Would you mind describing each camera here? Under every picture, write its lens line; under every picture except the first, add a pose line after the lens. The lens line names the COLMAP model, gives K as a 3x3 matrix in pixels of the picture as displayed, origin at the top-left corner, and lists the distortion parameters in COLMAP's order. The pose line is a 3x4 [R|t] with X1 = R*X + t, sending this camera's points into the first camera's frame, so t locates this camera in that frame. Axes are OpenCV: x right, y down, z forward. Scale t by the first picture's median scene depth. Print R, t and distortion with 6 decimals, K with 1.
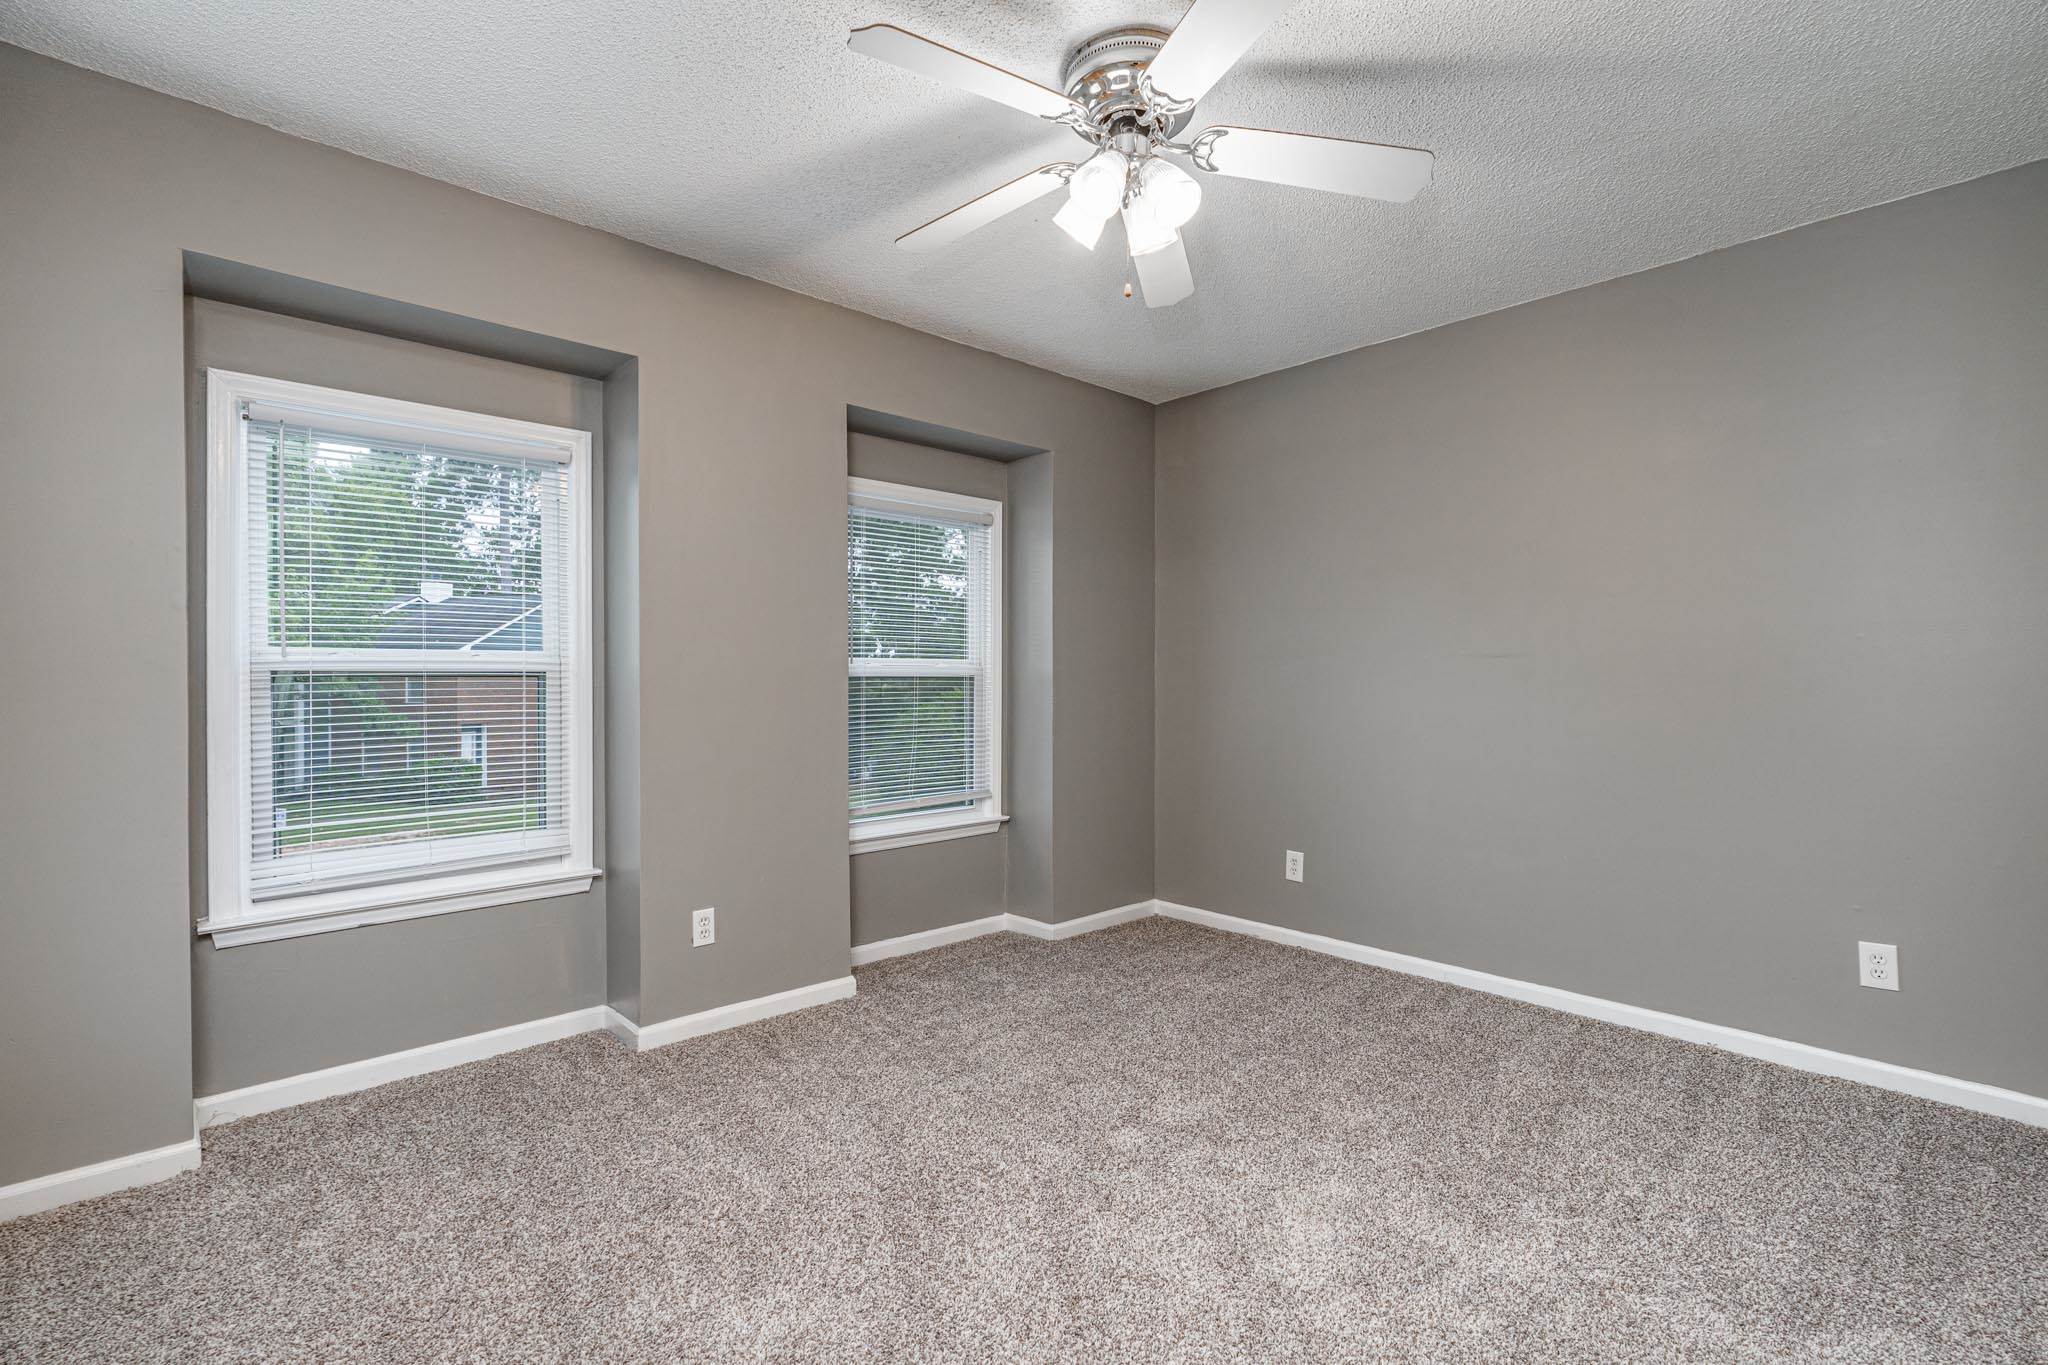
lens RADIAL K [[839.5, 0, 1019.9], [0, 839.5, 673.9], [0, 0, 1]] dist [0.003293, 0.000258]
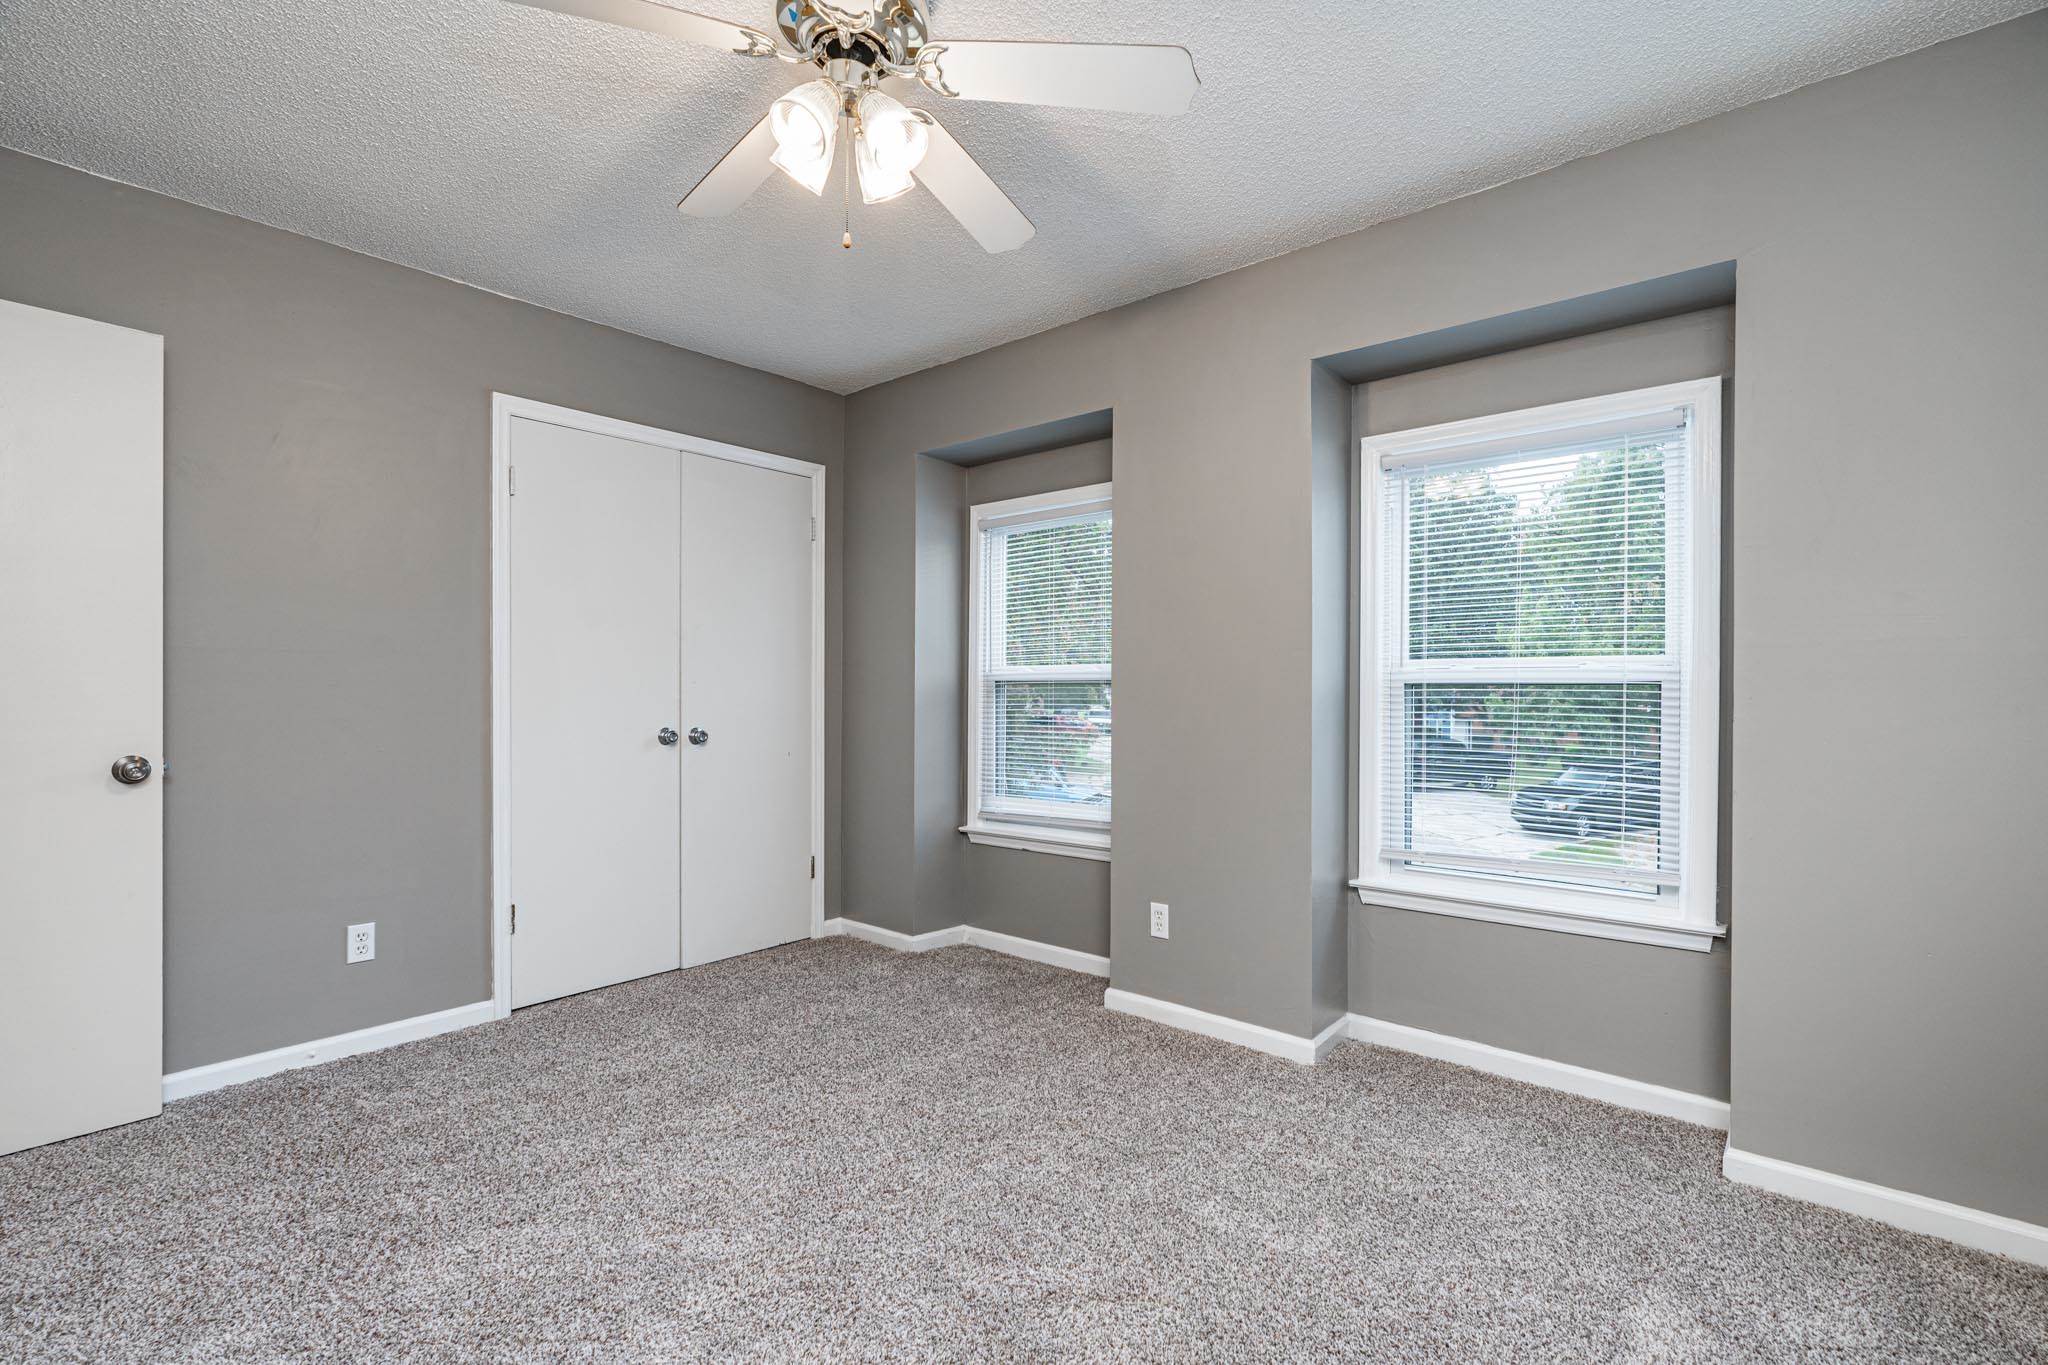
lens RADIAL K [[921.8, 0, 1012.4], [0, 921.8, 697.4], [0, 0, 1]] dist [-0.000924, 0.001686]
pose [[0.172221, 0.012444, -0.984980, 0.299784], [0.003796, 0.999904, 0.013296, 0.001481], [0.985051, -0.006029, 0.172157, 0.248928]]
